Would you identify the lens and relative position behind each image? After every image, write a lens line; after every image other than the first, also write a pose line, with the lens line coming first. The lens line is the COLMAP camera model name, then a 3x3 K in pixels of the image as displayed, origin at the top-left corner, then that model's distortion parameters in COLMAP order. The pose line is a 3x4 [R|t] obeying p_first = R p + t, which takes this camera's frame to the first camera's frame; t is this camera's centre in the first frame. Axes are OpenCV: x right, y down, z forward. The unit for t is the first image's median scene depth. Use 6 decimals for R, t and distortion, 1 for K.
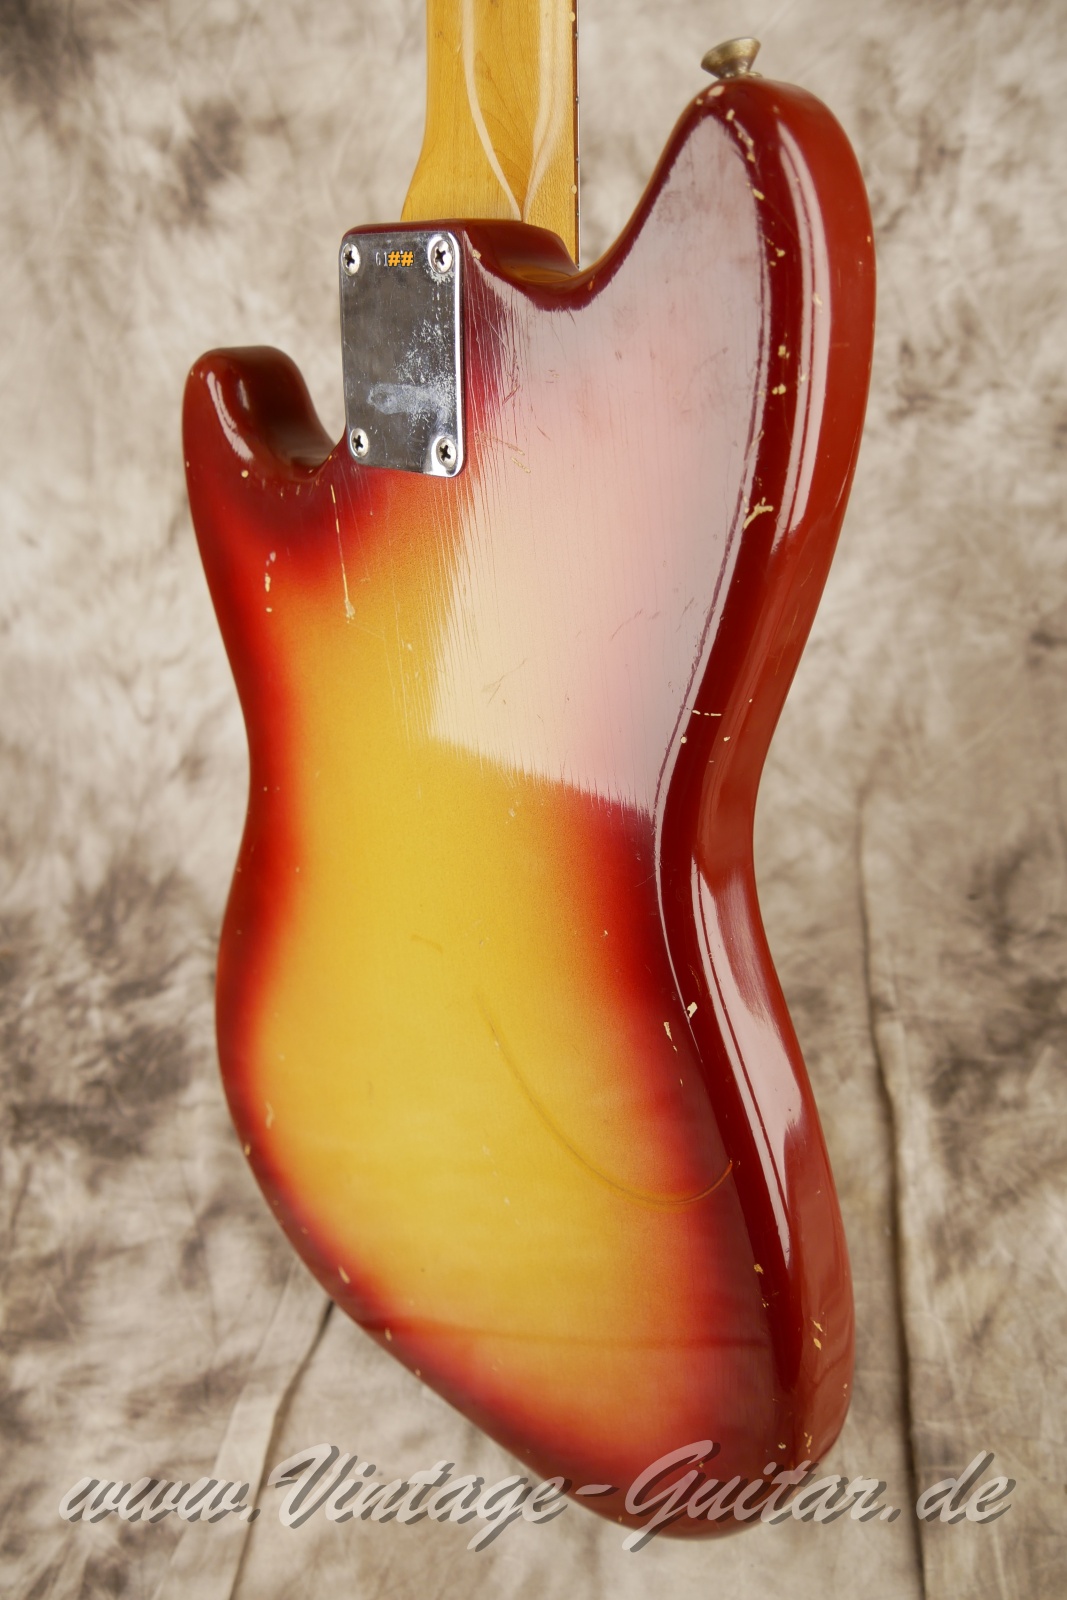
lens RADIAL K [[1320.6, 0, 551.5], [0, 1320.6, 789.8], [0, 0, 1]] dist [-0.072137, 0.036106]
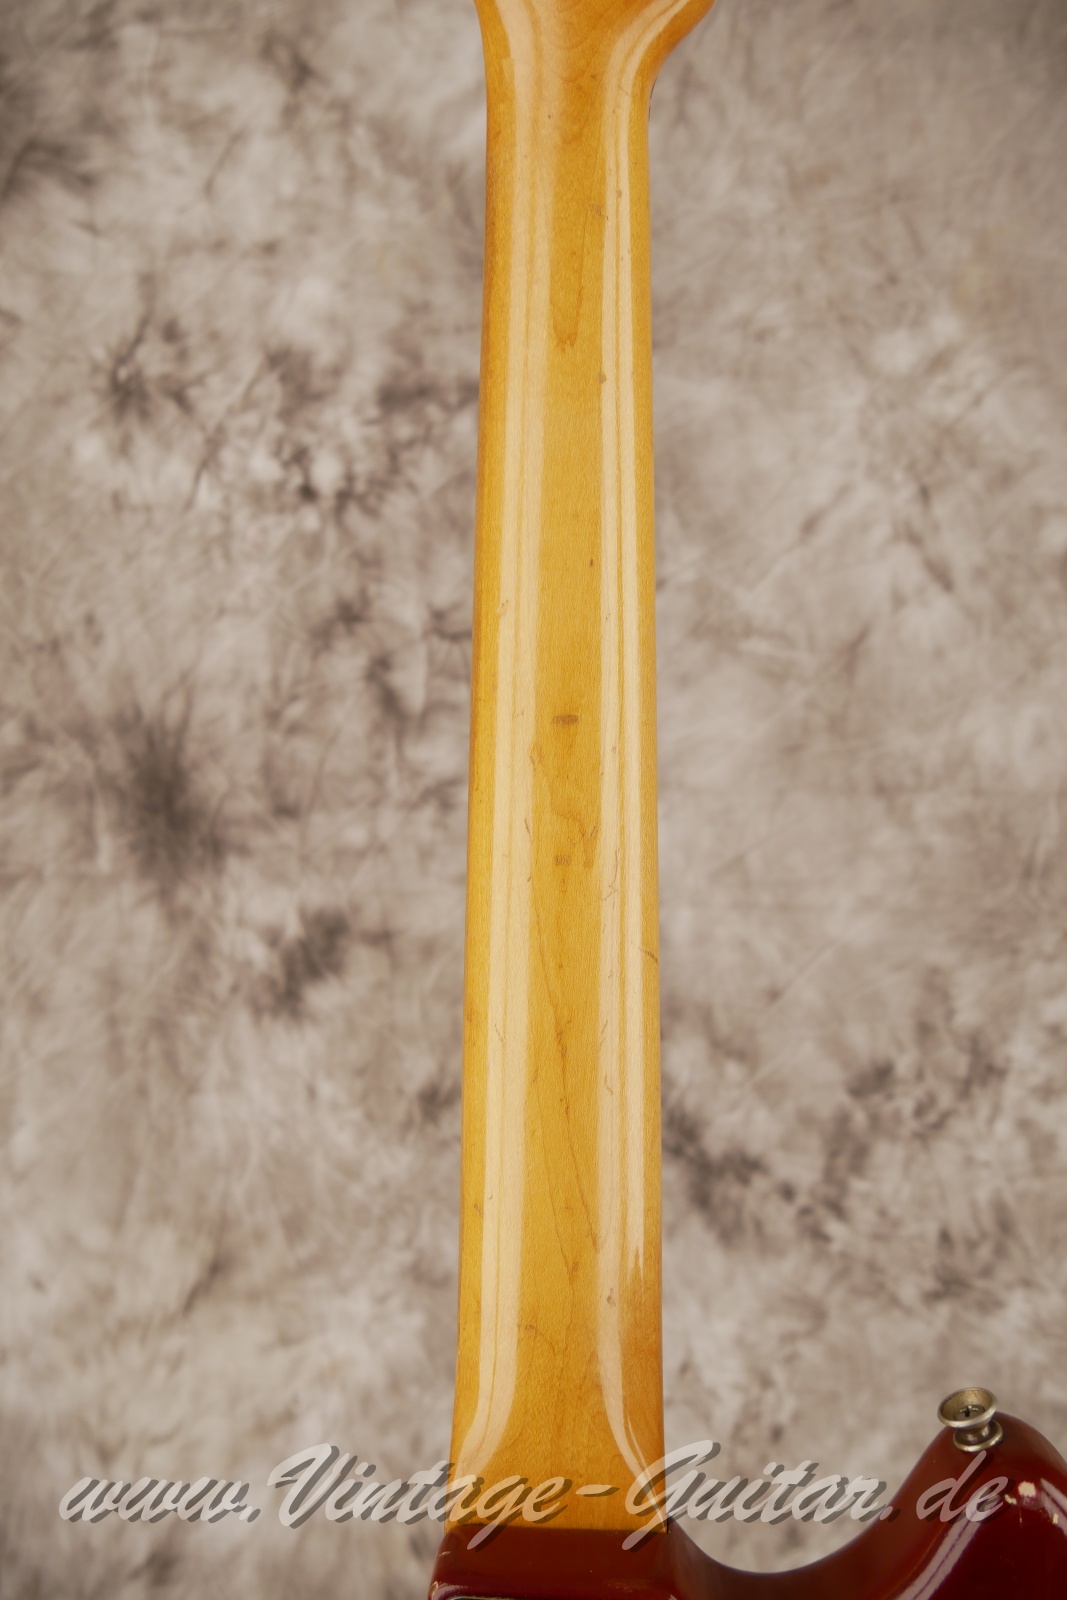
lens RADIAL K [[1320.6, 0, 547.8], [0, 1320.6, 799.7], [0, 0, 1]] dist [-0.072137, 0.036106]
pose [[0.985054, 0.155077, 0.074964, -0.177191], [-0.115733, 0.918231, -0.378758, -0.224155], [-0.127571, 0.364421, 0.922455, -0.059209]]
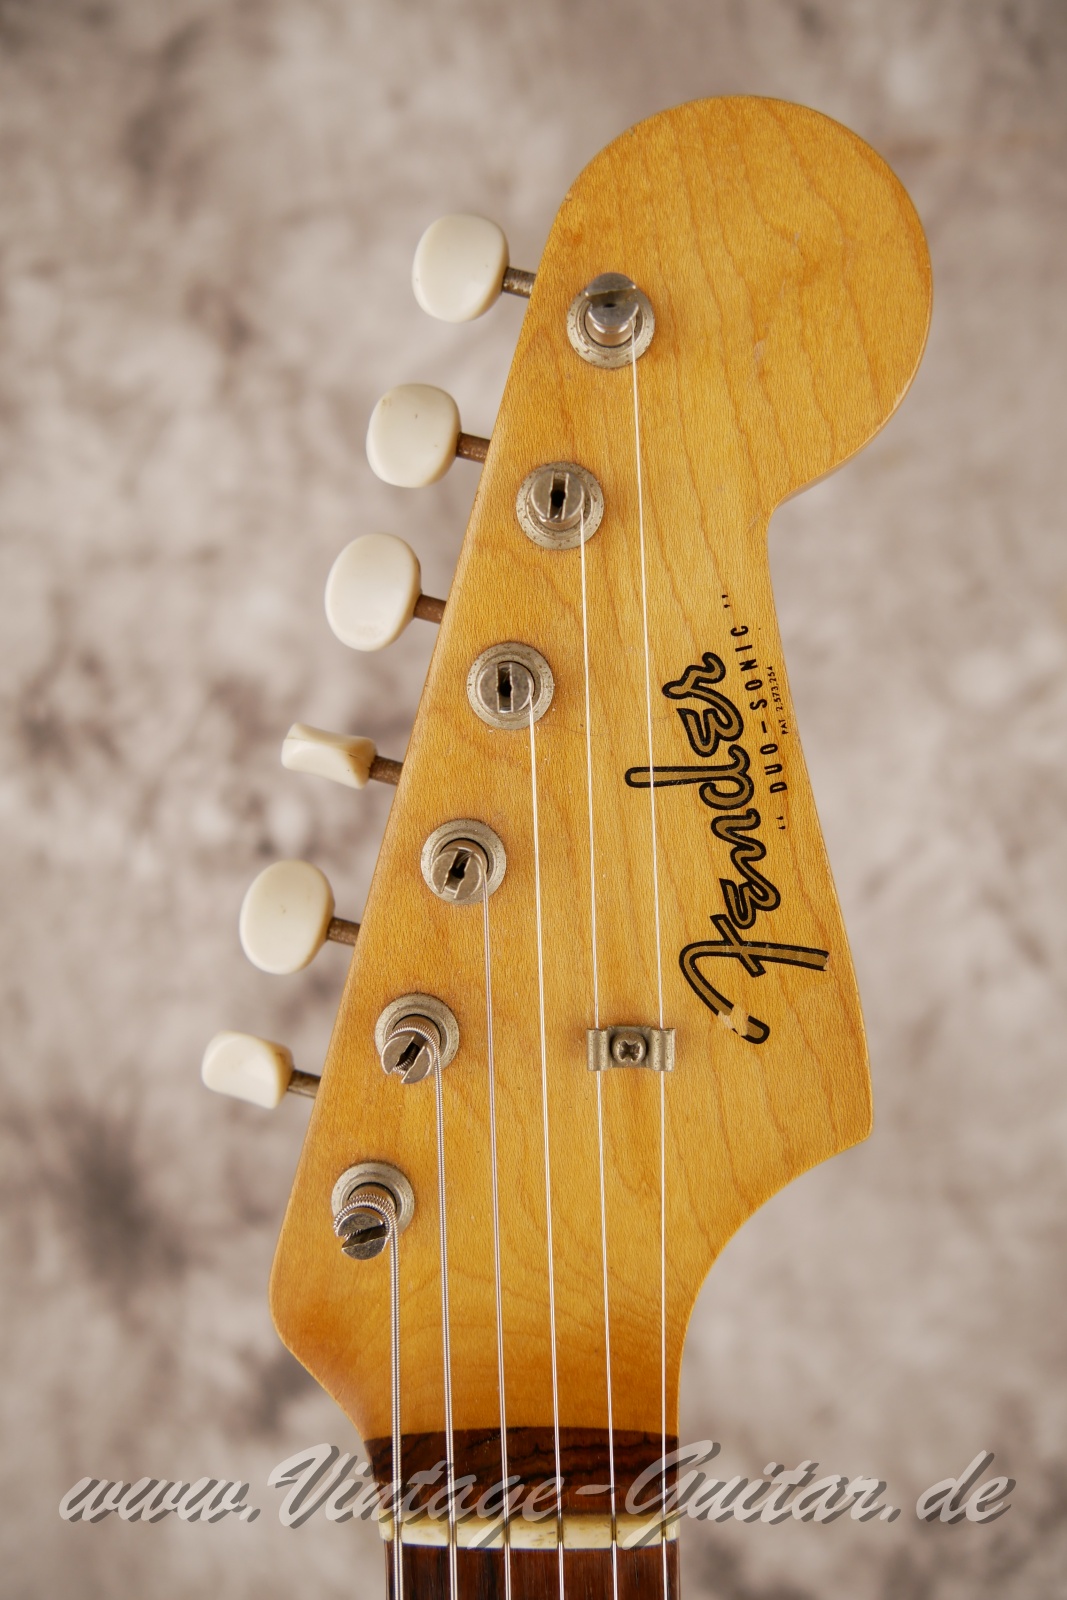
lens RADIAL K [[1320.6, 0, 554.7], [0, 1320.6, 802.5], [0, 0, 1]] dist [-0.072137, 0.036106]
pose [[0.988215, 0.135797, 0.070644, -0.202601], [-0.107331, 0.943755, -0.312740, -0.607384], [-0.109140, 0.301472, 0.947208, -0.012189]]
